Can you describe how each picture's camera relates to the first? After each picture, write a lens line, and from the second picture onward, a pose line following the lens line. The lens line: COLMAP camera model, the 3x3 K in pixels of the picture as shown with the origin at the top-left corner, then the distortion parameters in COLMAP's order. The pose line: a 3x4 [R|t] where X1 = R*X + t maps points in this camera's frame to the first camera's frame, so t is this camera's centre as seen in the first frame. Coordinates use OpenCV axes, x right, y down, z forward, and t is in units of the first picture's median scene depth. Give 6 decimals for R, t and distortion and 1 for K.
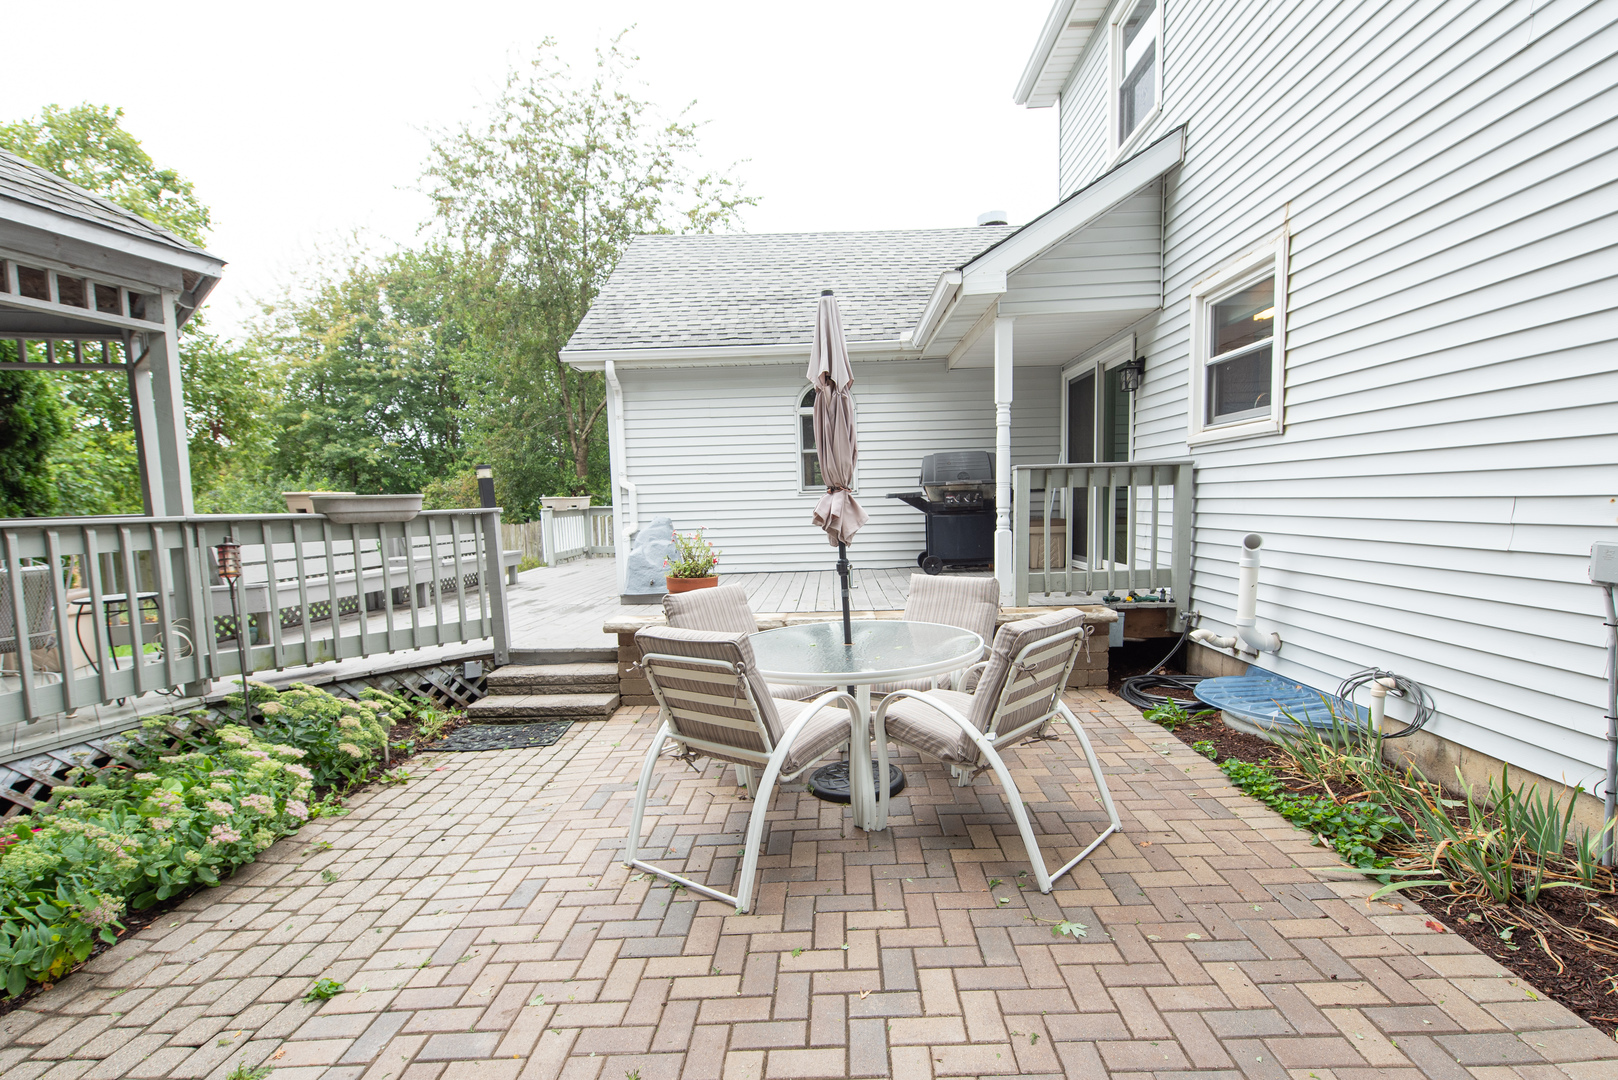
lens RADIAL K [[740.1, 0, 817.8], [0, 740.1, 573.4], [0, 0, 1]] dist [0.014022, -0.006229]
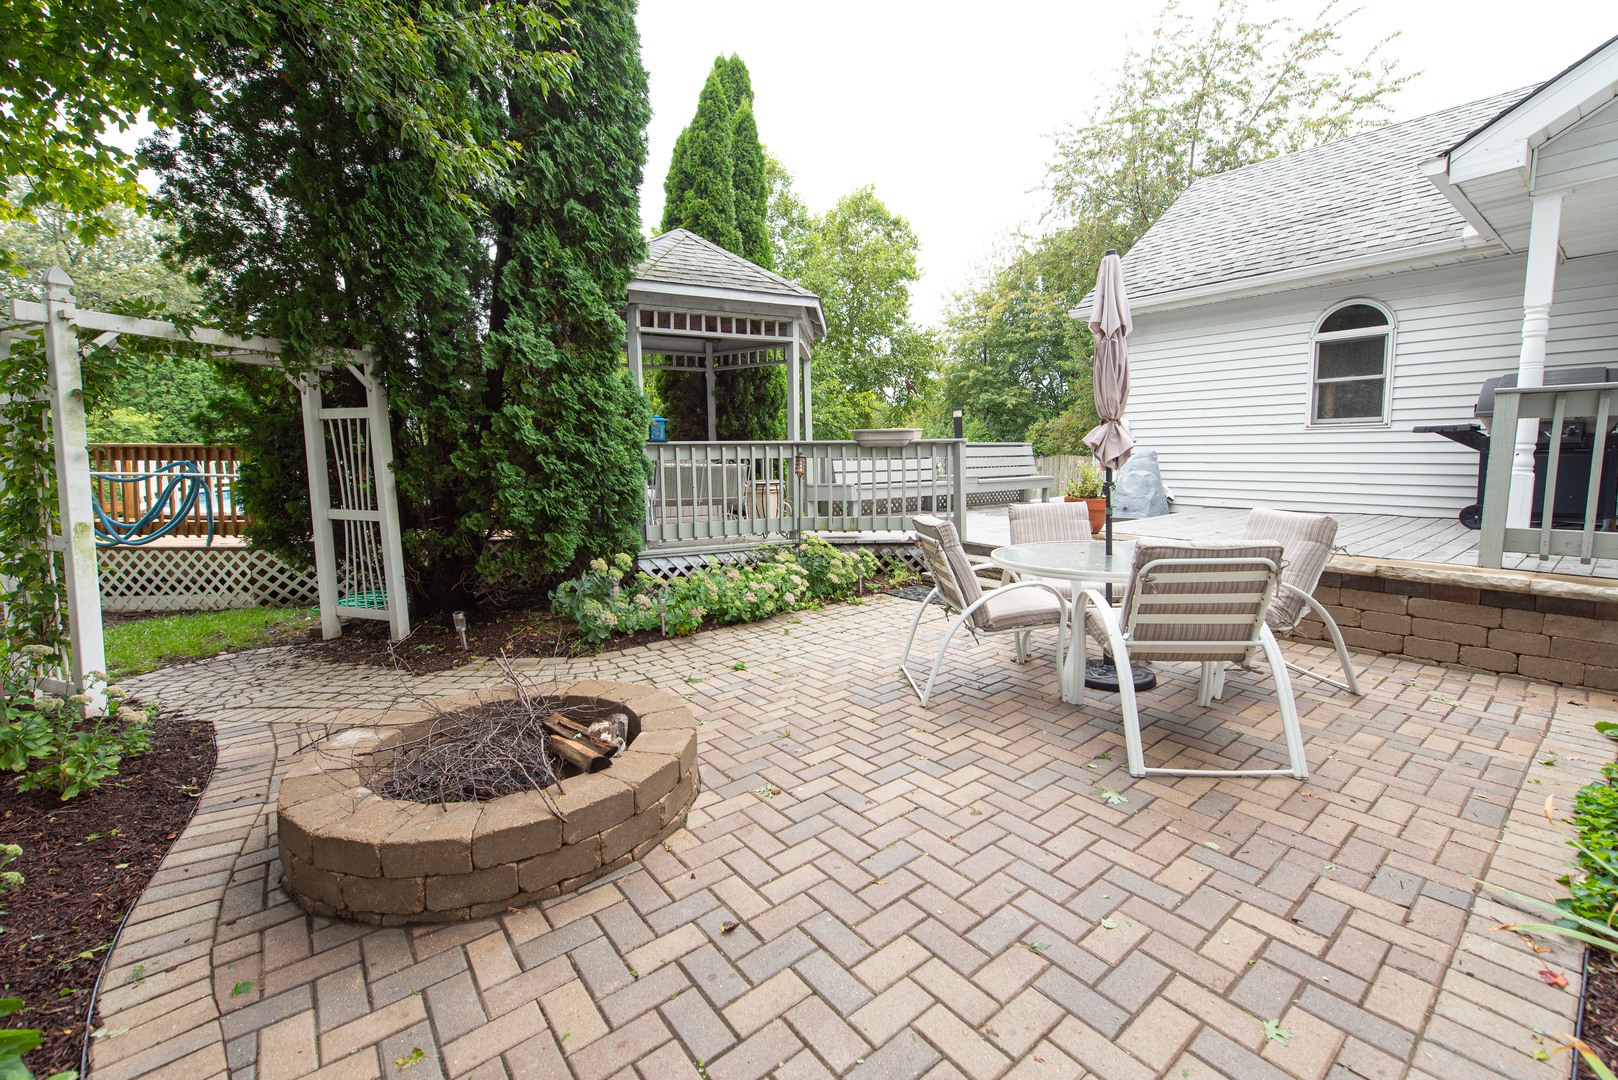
lens RADIAL K [[675.4, 0, 814.0], [0, 675.4, 519.4], [0, 0, 1]] dist [0.010009, -0.000181]
pose [[0.636037, 0.099500, -0.765217, 0.366177], [-0.082598, 0.994733, 0.060689, 0.008747], [0.767226, 0.024605, 0.640905, -0.022947]]
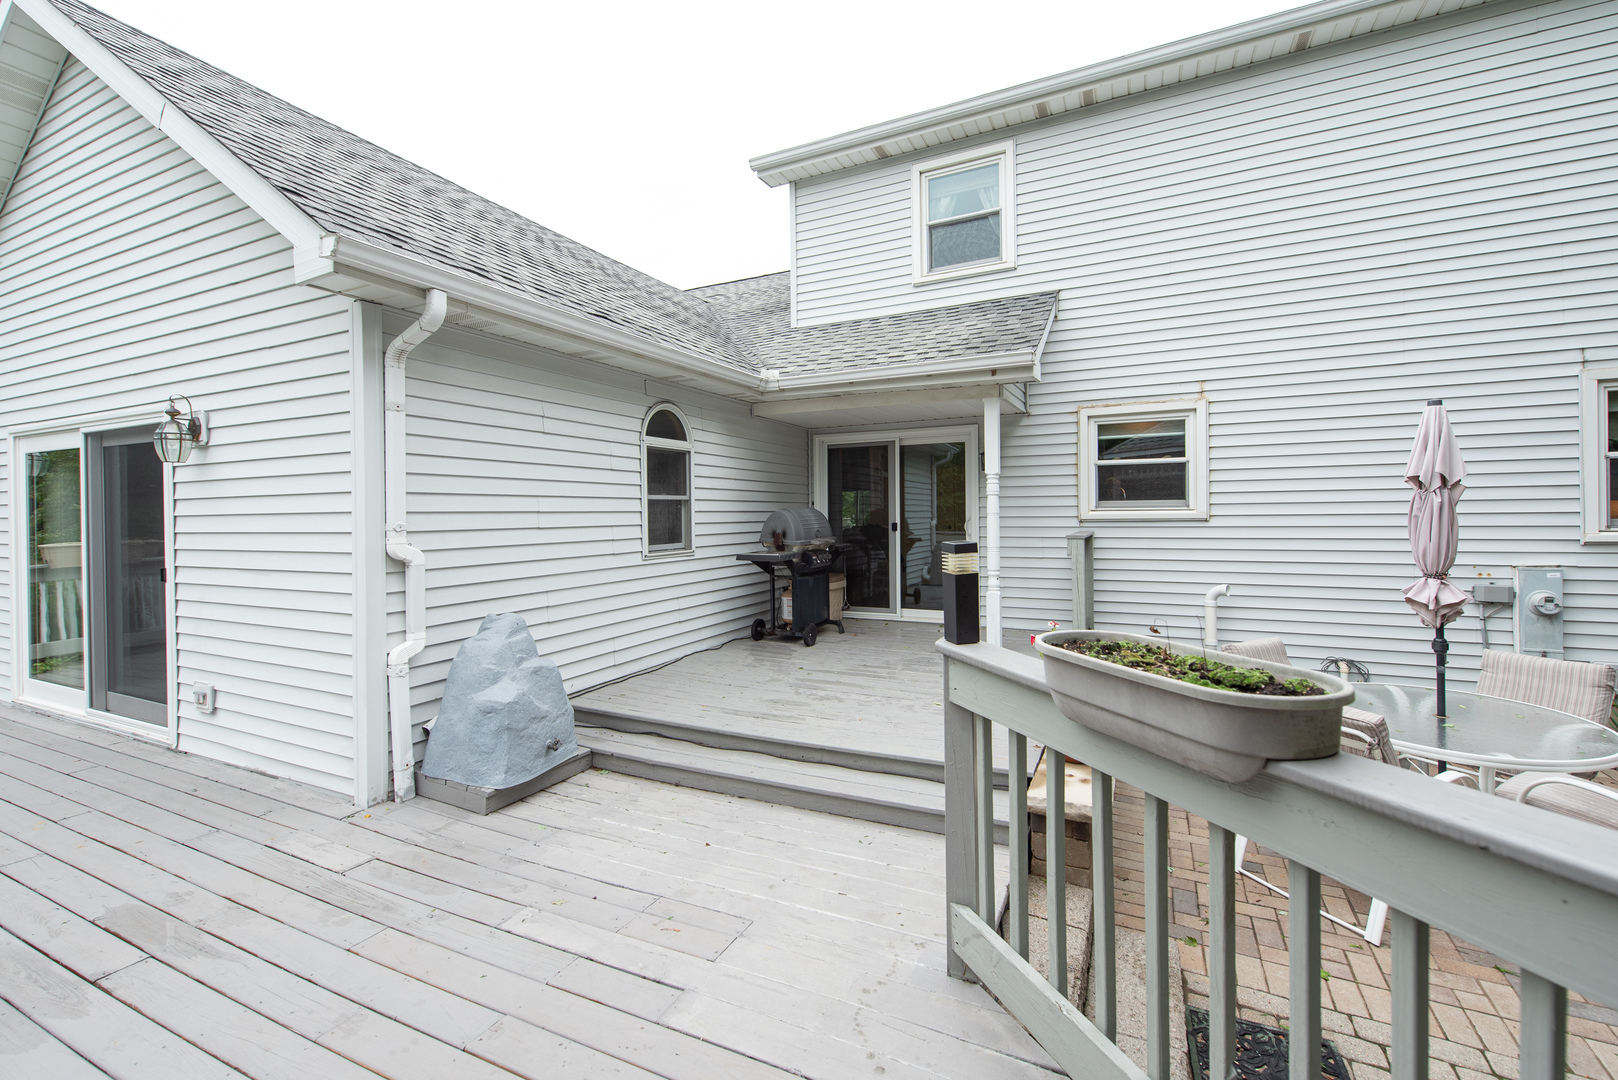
lens RADIAL K [[675.4, 0, 814.0], [0, 675.4, 519.4], [0, 0, 1]] dist [0.010009, -0.000181]
pose [[0.420071, 0.015547, 0.907358, -0.798354], [0.088998, 0.994328, -0.058239, -0.137373], [-0.903117, 0.105218, 0.416304, 0.878564]]
